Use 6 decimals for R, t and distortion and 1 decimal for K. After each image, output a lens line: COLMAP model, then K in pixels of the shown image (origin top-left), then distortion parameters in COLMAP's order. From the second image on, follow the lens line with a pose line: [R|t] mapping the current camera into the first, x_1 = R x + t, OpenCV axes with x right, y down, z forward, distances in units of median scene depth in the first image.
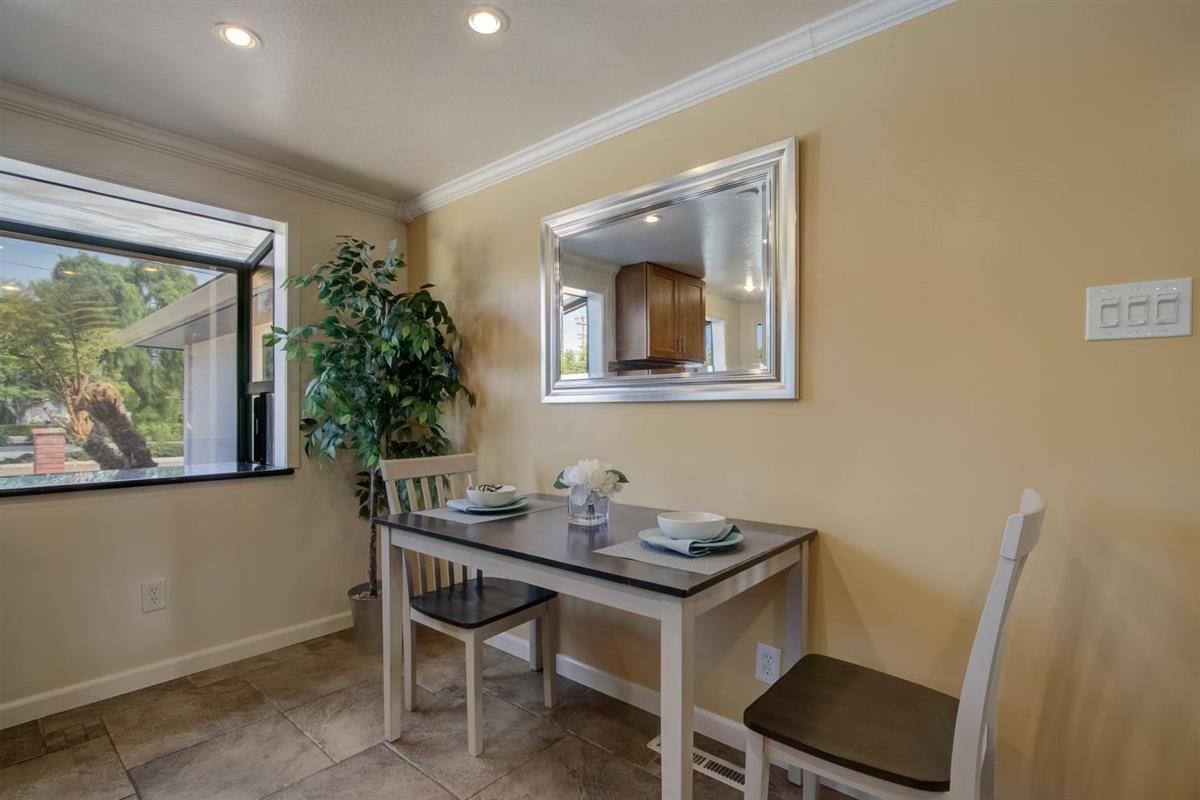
lens RADIAL K [[564.9, 0, 577.7], [0, 564.9, 424.0], [0, 0, 1]] dist [-0.020767, 0.006906]
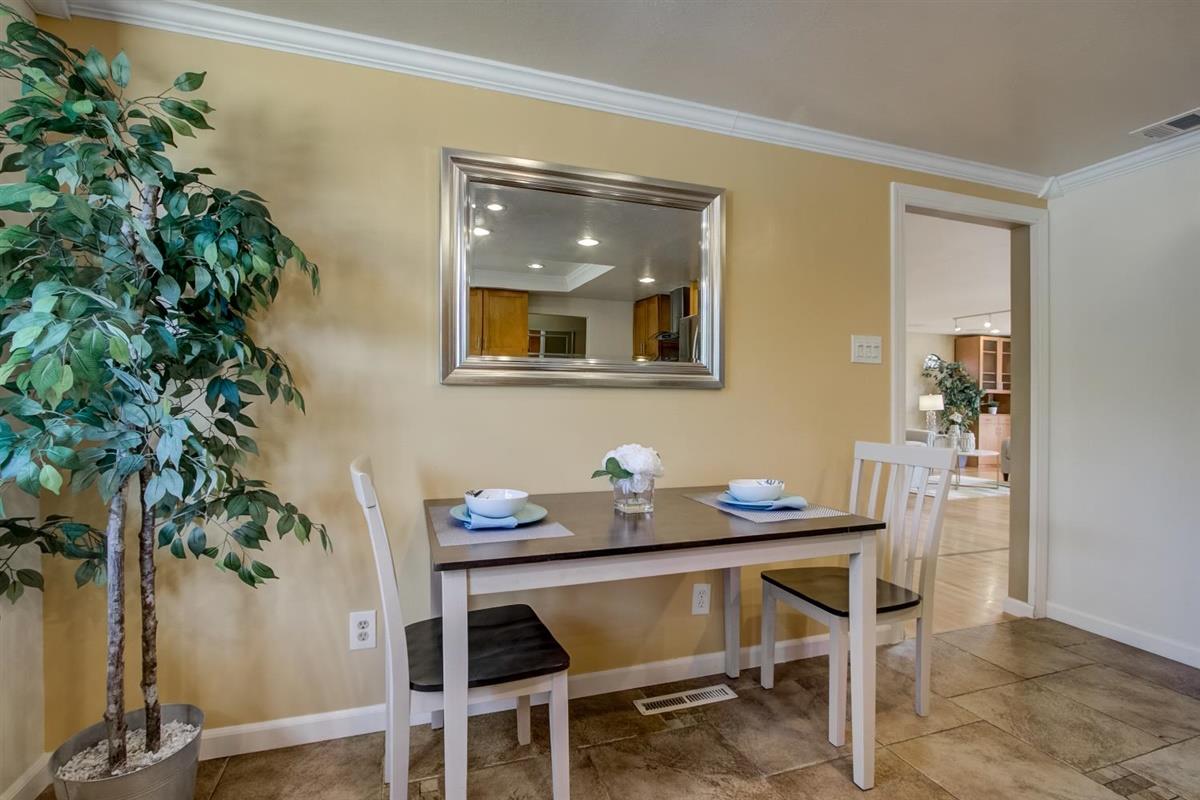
lens RADIAL K [[564.9, 0, 604.3], [0, 564.9, 402.8], [0, 0, 1]] dist [-0.020767, 0.006906]
pose [[0.482297, 0.000982, 0.876007, -0.660041], [0.010070, 0.999927, -0.006665, -0.002442], [-0.875950, 0.012036, 0.482252, 0.437081]]
